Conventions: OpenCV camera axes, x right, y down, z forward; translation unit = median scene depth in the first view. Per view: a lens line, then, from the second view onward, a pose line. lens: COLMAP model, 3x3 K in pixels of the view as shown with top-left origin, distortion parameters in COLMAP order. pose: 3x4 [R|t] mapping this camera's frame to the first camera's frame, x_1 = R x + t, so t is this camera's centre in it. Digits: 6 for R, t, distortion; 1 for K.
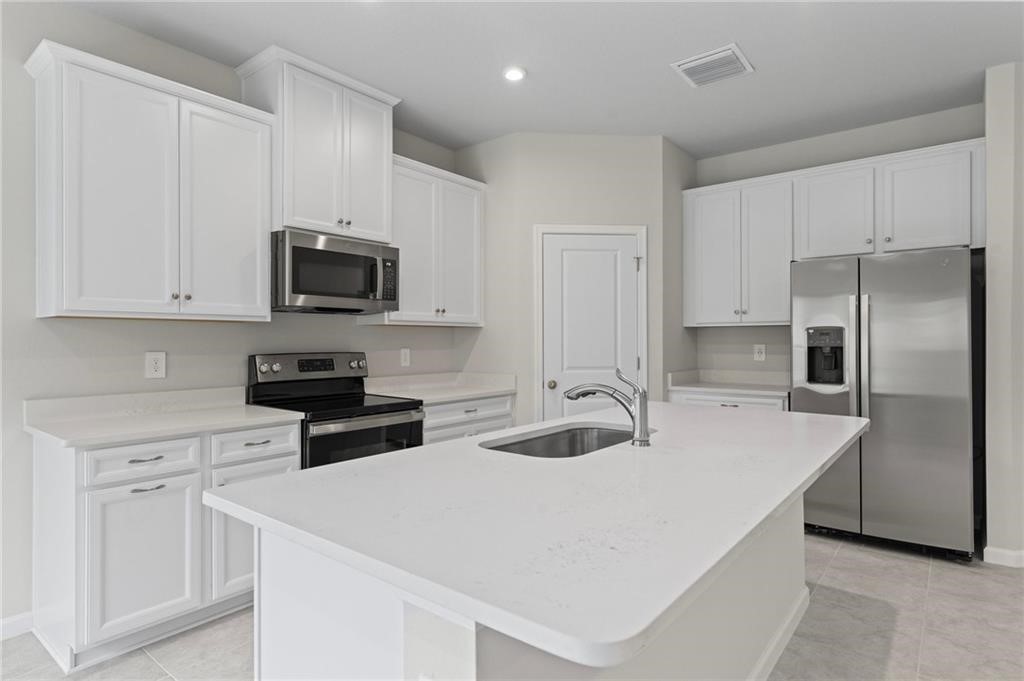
lens RADIAL K [[557.5, 0, 512.1], [0, 557.5, 339.2], [0, 0, 1]] dist [0.005317, 0.000465]
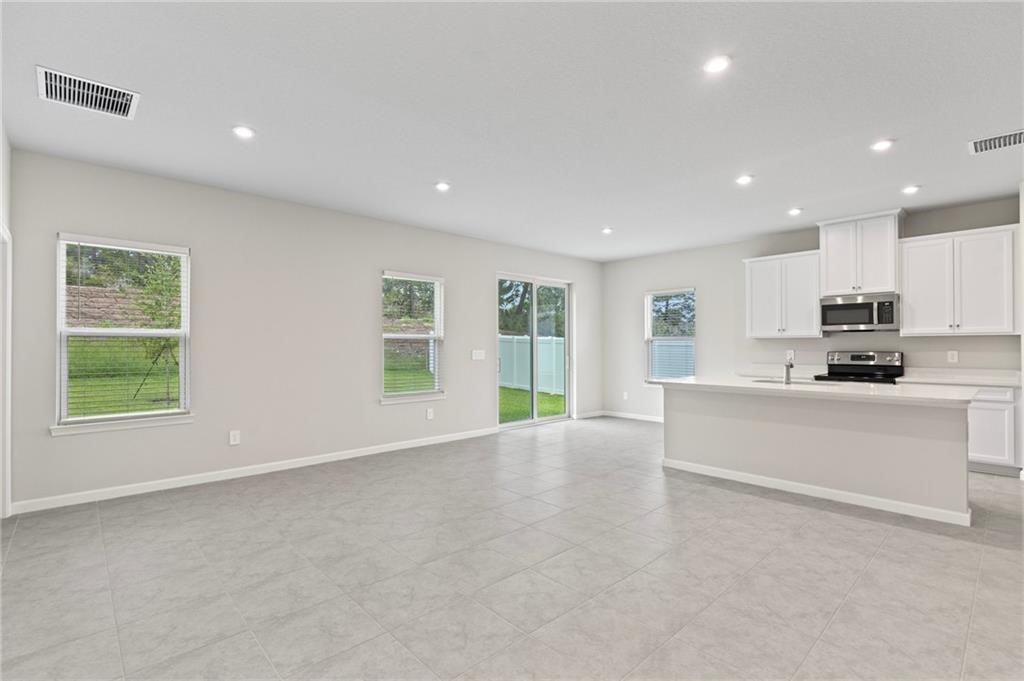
lens RADIAL K [[493.4, 0, 512.6], [0, 493.4, 343.4], [0, 0, 1]] dist [-0.000089, 0.000016]
pose [[-0.153525, -0.008142, -0.988111, 1.721169], [0.001250, 0.999964, -0.008434, 0.008812], [0.988144, -0.002530, -0.153510, 0.030454]]
